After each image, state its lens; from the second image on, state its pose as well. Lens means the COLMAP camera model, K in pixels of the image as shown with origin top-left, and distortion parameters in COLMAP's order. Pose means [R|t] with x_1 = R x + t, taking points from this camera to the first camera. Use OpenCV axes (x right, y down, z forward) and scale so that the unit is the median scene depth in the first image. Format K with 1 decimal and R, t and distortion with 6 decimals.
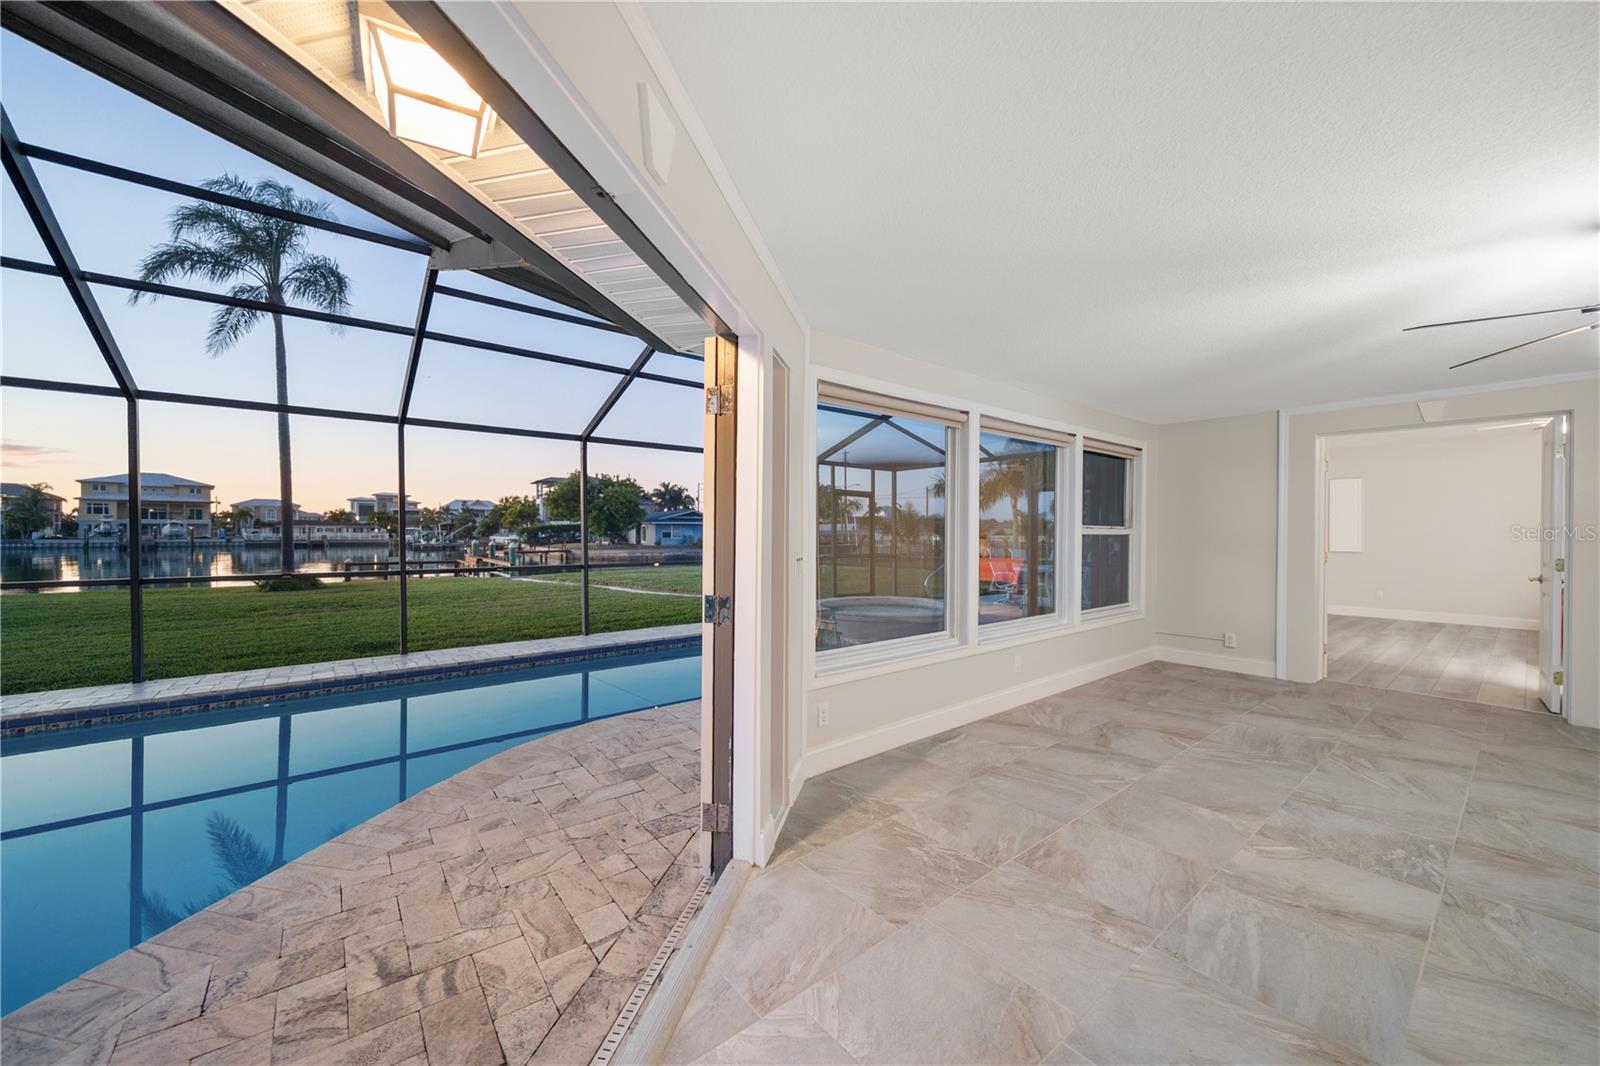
lens RADIAL K [[583.2, 0, 801.3], [0, 583.2, 533.9], [0, 0, 1]] dist [-0.004646, 0.000208]
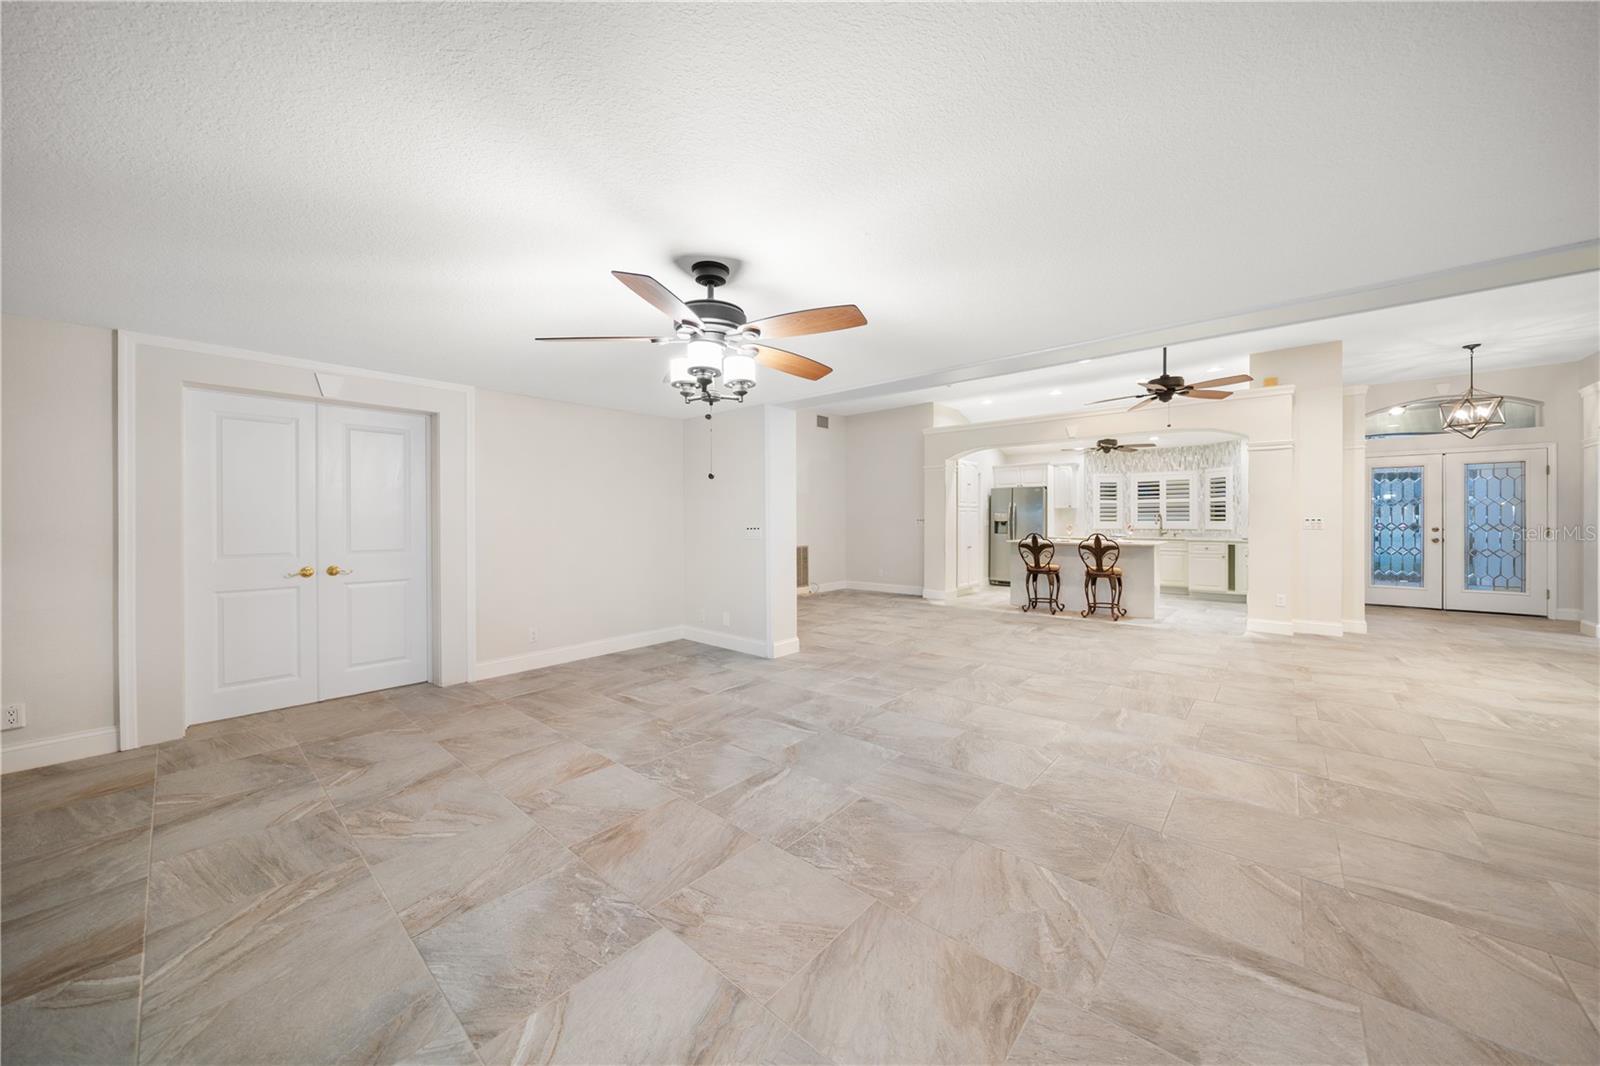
lens RADIAL K [[554.8, 0, 799.4], [0, 554.8, 521.1], [0, 0, 1]] dist [-0.004884, -0.000244]
pose [[-0.178044, -0.003481, 0.984016, 0.019145], [0.007113, 0.999963, 0.004825, -0.000200], [-0.983997, 0.007859, -0.178012, 0.077236]]
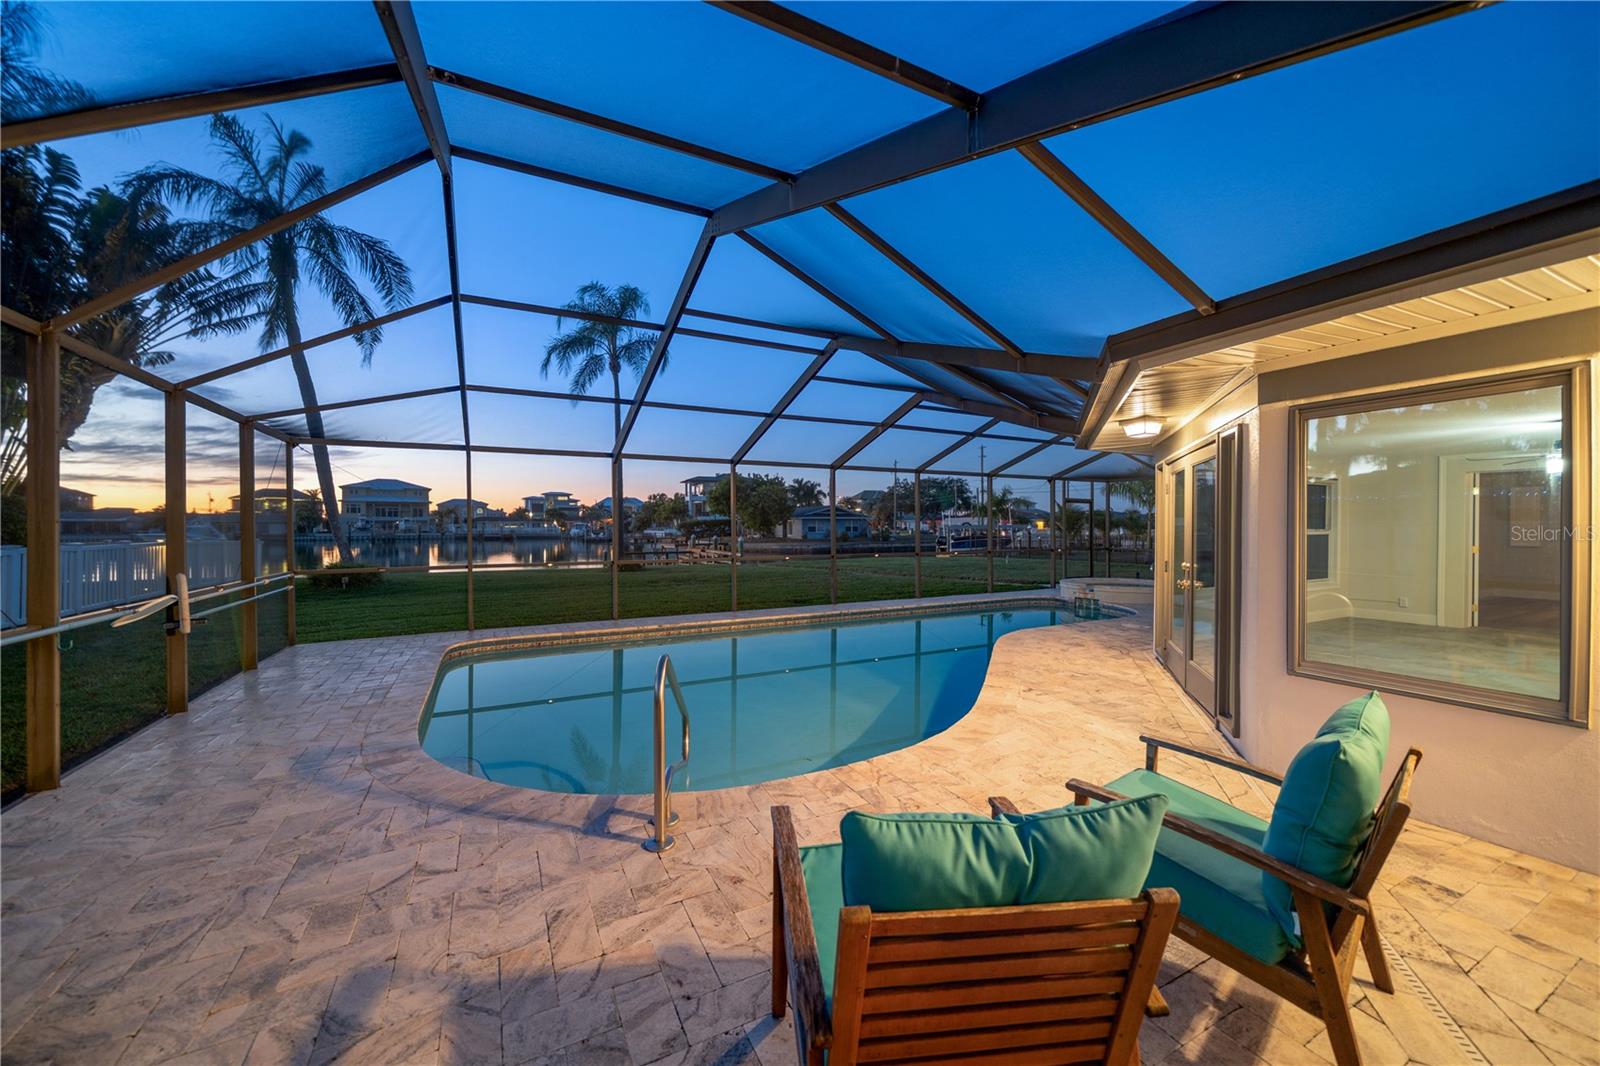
lens RADIAL K [[583.2, 0, 805.4], [0, 583.2, 526.5], [0, 0, 1]] dist [-0.004646, 0.000208]
pose [[0.980754, -0.002973, -0.195226, -0.118679], [0.002754, 0.999995, -0.001393, -0.005077], [0.195229, 0.000829, 0.980757, -0.186495]]
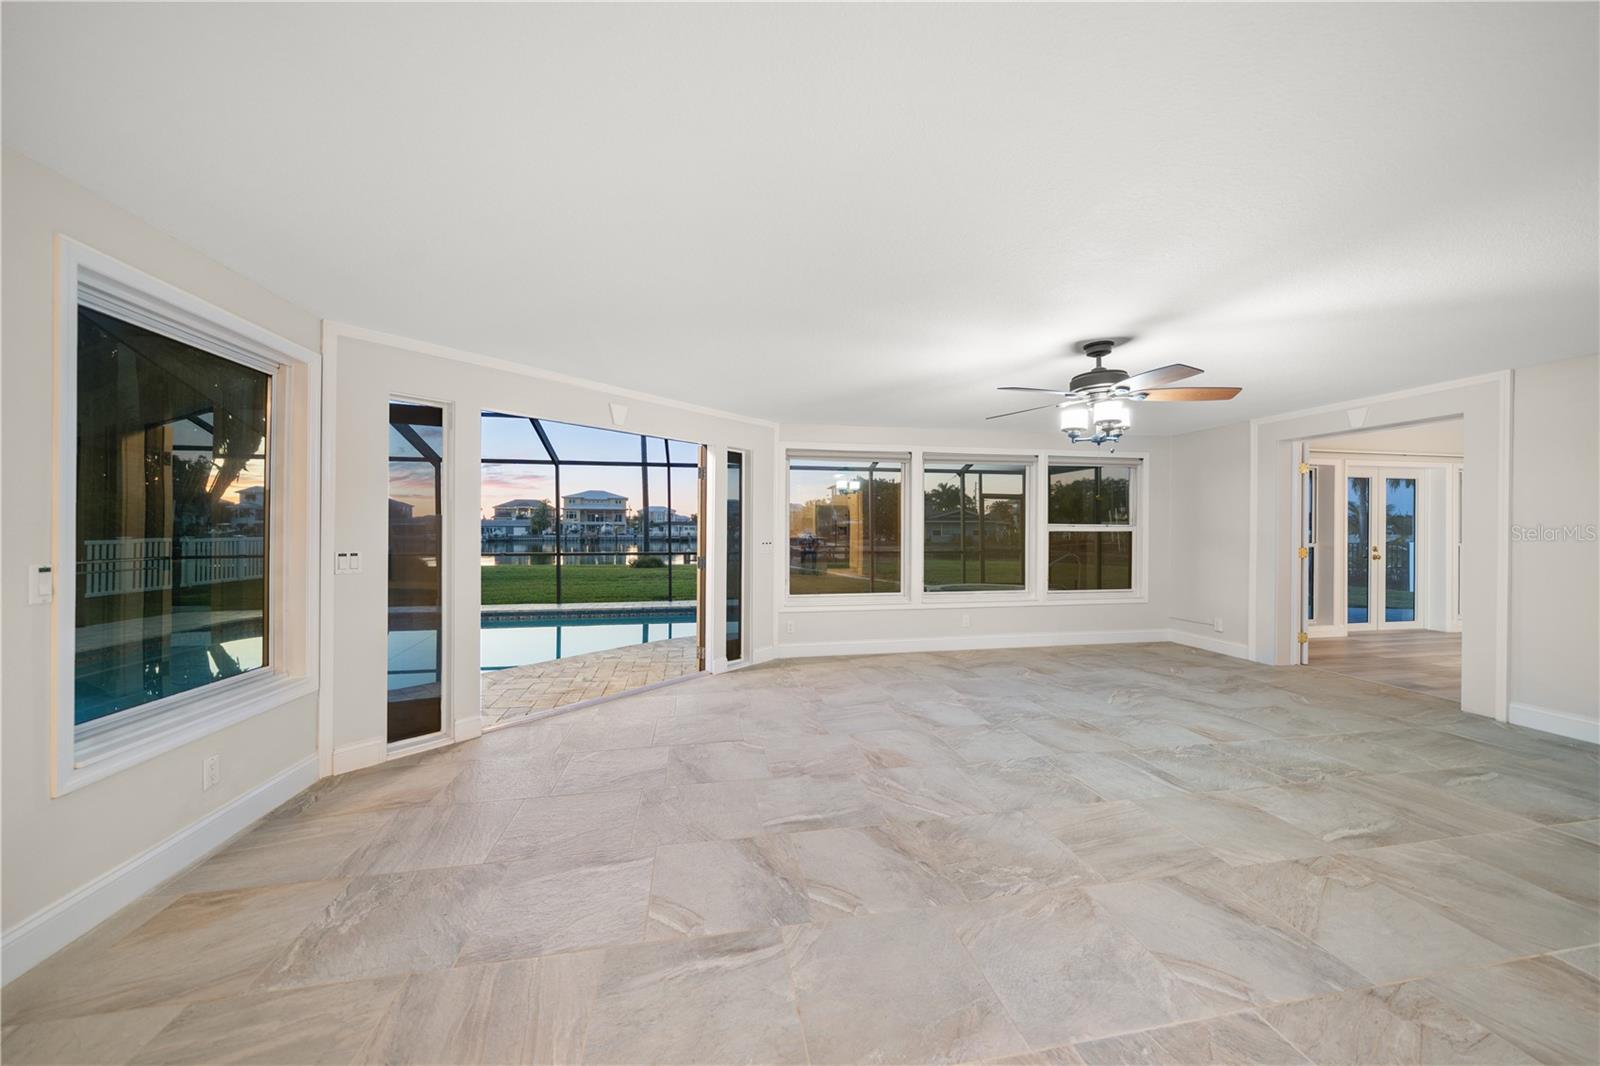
lens RADIAL K [[554.8, 0, 808.2], [0, 554.8, 533.5], [0, 0, 1]] dist [-0.004884, -0.000244]
pose [[0.886928, 0.002356, -0.461902, 0.115228], [-0.001030, 0.999995, 0.003123, 0.000519], [0.461907, -0.002294, 0.886926, -0.069991]]
